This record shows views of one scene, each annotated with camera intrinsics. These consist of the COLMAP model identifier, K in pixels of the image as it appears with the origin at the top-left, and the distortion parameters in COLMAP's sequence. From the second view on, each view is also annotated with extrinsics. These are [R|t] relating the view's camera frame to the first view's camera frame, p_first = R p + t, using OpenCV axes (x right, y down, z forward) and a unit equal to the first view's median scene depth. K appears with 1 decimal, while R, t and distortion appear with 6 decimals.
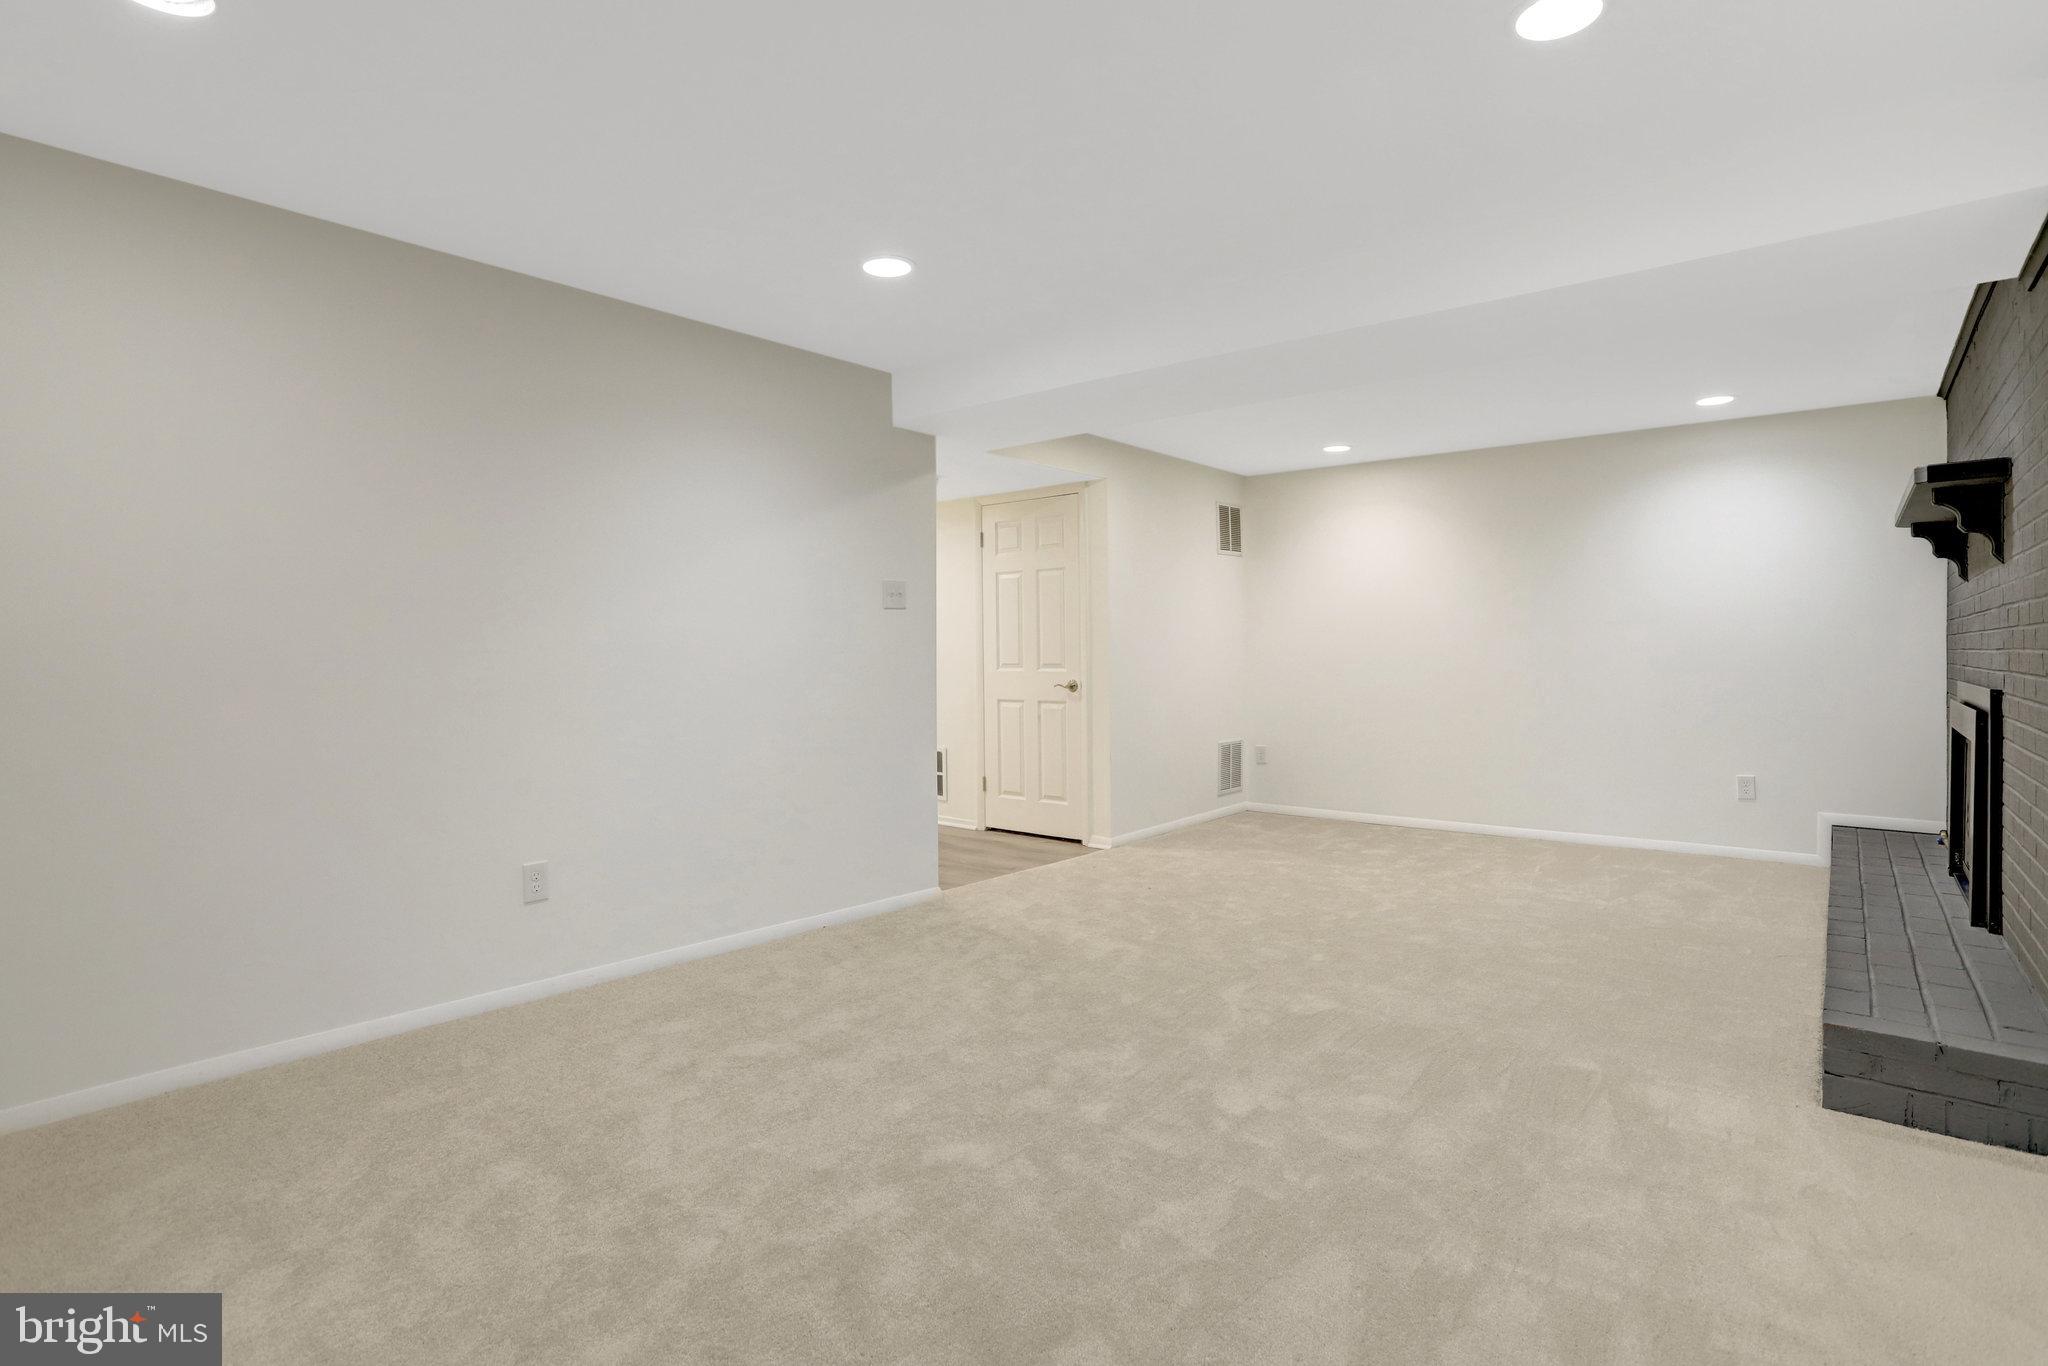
lens RADIAL K [[1015.9, 0, 1029.6], [0, 1015.9, 647.2], [0, 0, 1]] dist [-0.052308, 0.020478]
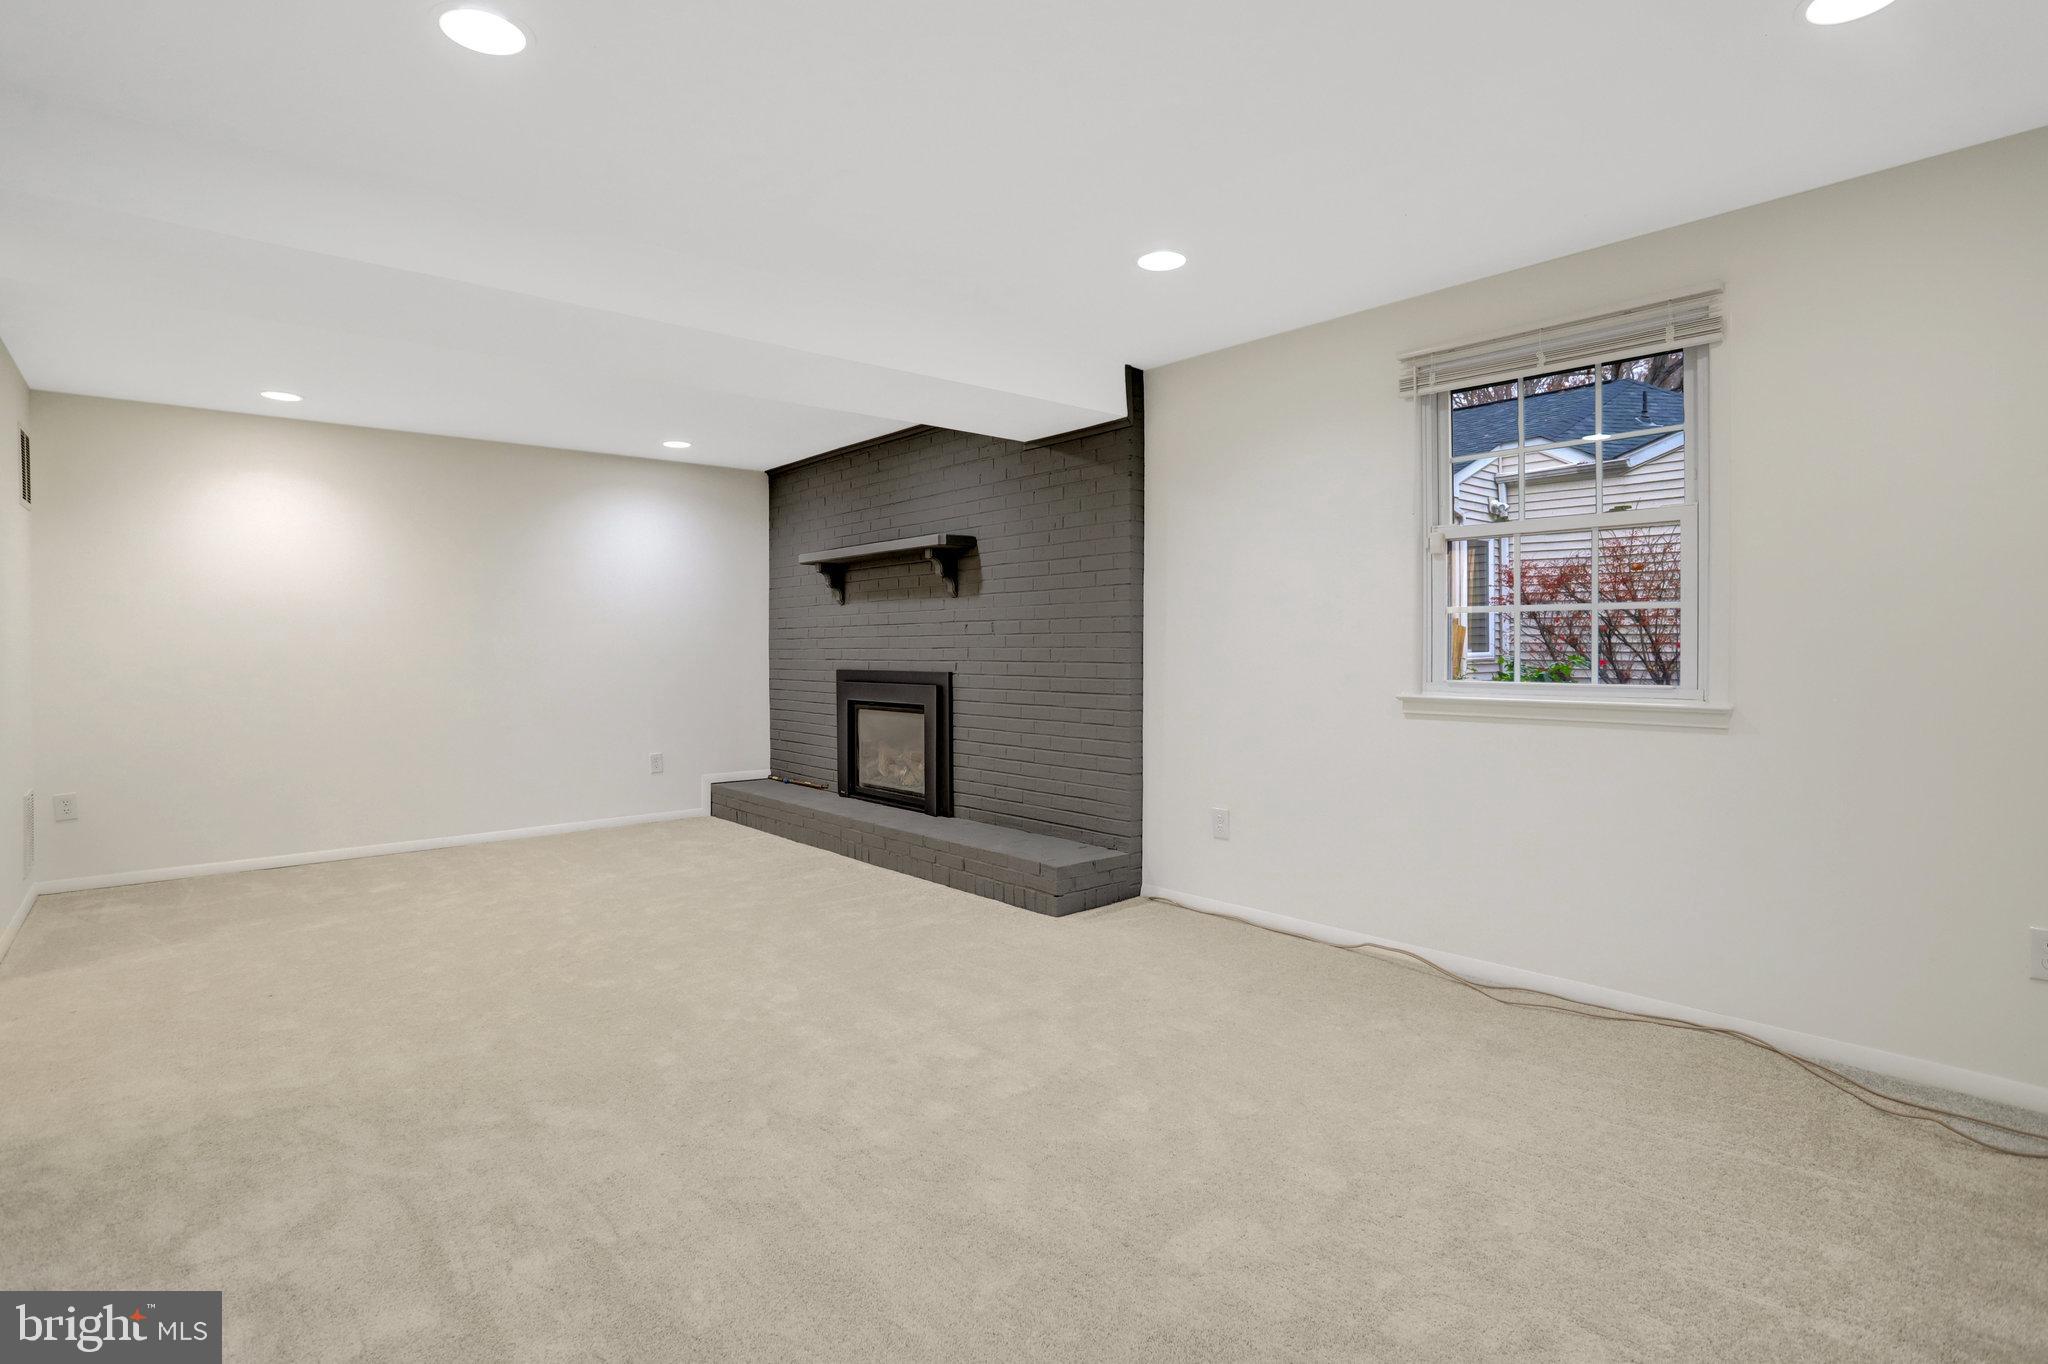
lens RADIAL K [[1015.9, 0, 1029.6], [0, 1015.9, 646.2], [0, 0, 1]] dist [-0.052308, 0.020478]
pose [[0.174686, 0.003518, 0.984618, -0.365552], [0.002286, 0.999989, -0.003978, 0.003294], [-0.984621, 0.002945, 0.174677, 0.294565]]
